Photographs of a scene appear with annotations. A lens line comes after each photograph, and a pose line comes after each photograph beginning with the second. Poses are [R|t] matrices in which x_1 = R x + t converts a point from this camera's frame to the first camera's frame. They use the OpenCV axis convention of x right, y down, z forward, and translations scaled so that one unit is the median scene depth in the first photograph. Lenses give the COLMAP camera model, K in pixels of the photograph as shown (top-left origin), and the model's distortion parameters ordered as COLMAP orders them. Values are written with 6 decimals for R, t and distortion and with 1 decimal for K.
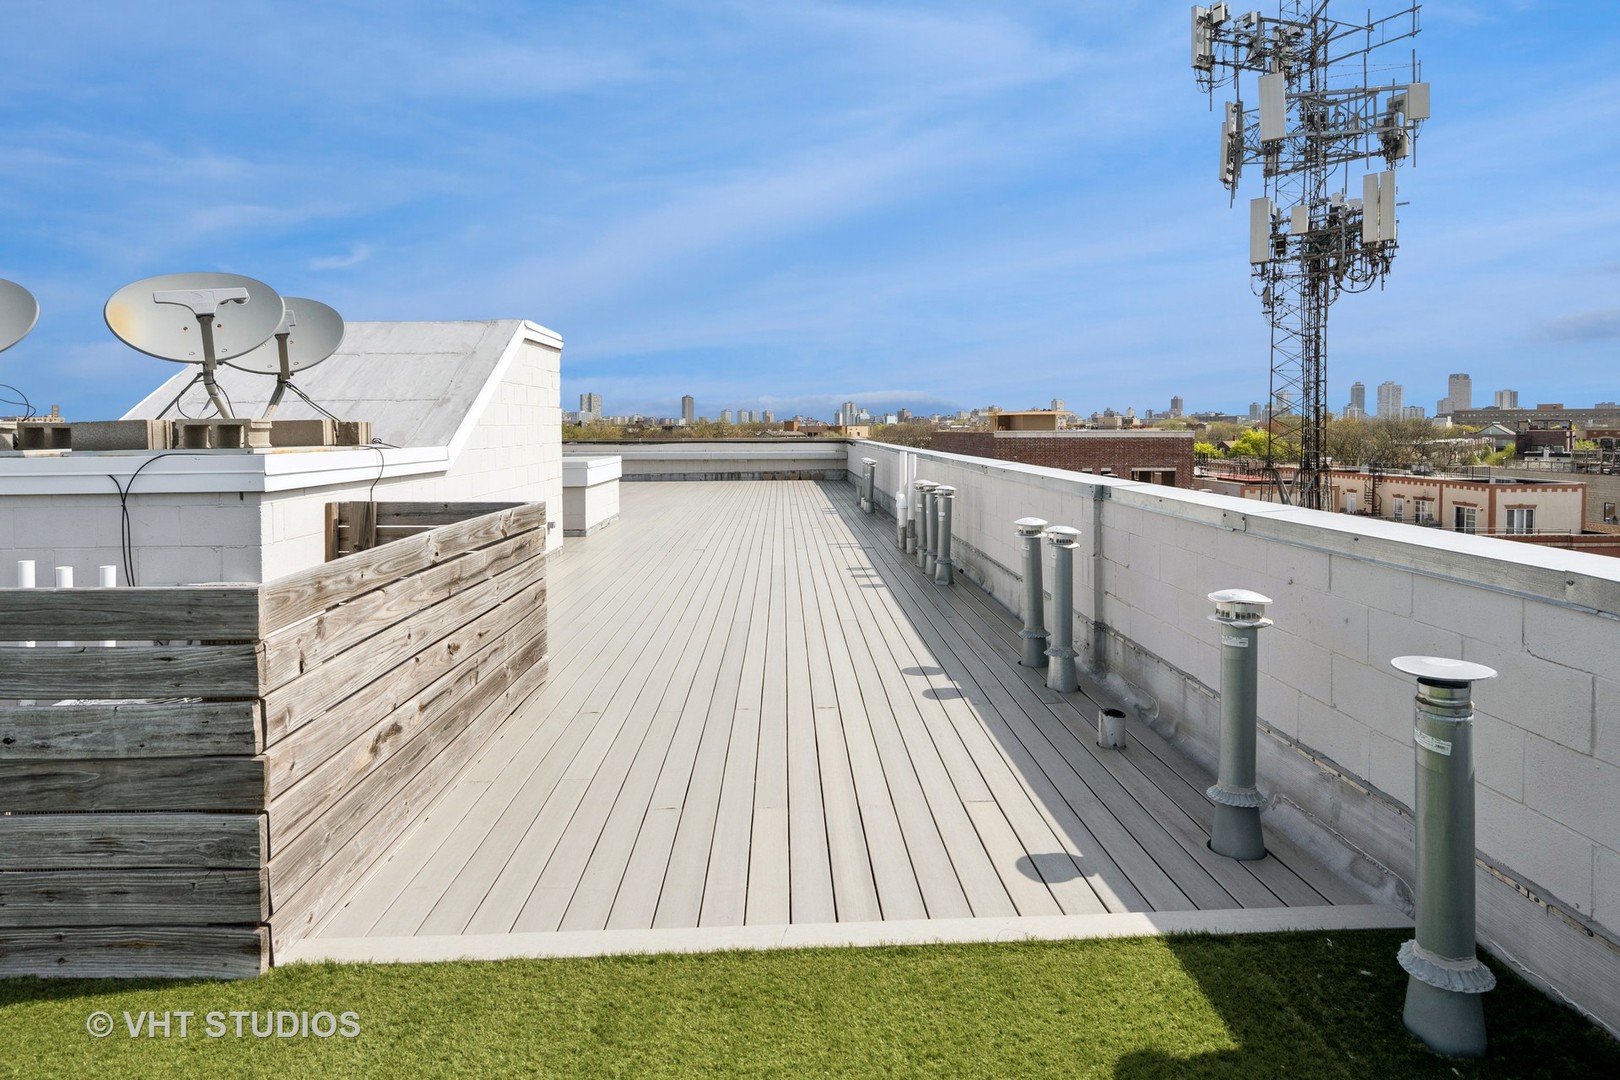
lens RADIAL K [[885.0, 0, 812.3], [0, 885.0, 445.8], [0, 0, 1]] dist [0.001211, -0.000445]
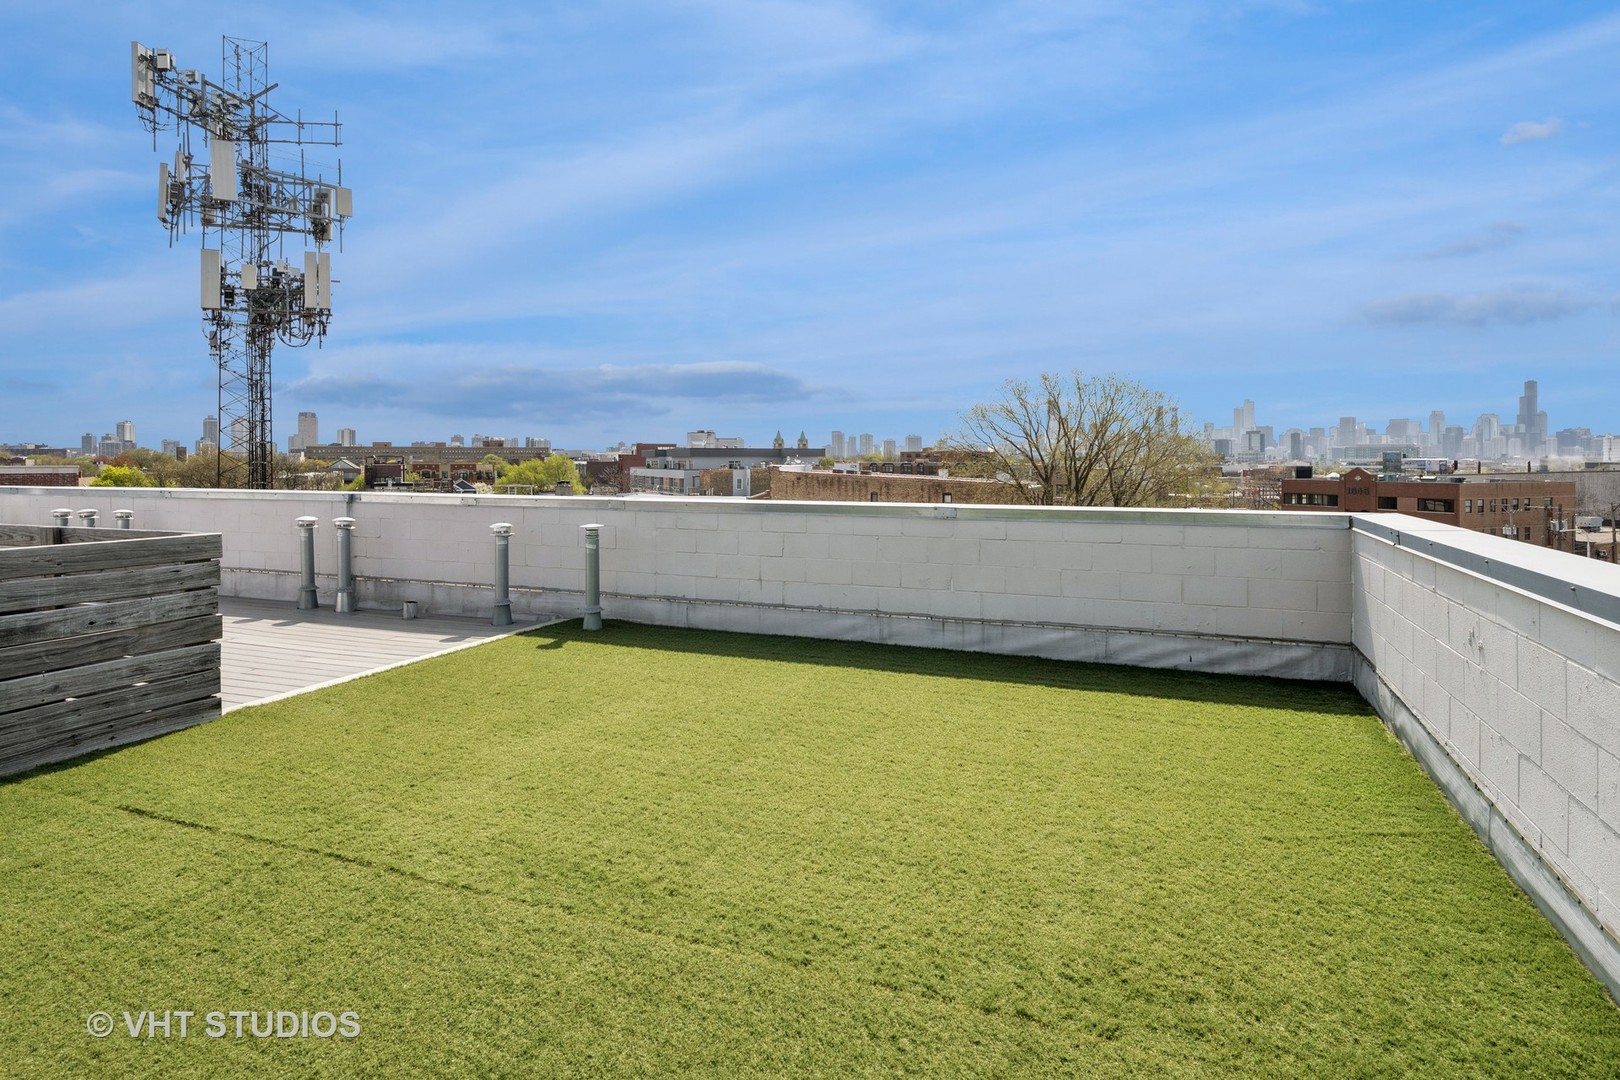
lens RADIAL K [[893.3, 0, 806.6], [0, 893.3, 454.6], [0, 0, 1]] dist [-0.002511, 0.000298]
pose [[0.415615, 0.005805, 0.909522, -0.176062], [0.020975, 0.999653, -0.015965, 0.003174], [-0.909299, 0.025712, 0.415349, -0.103837]]
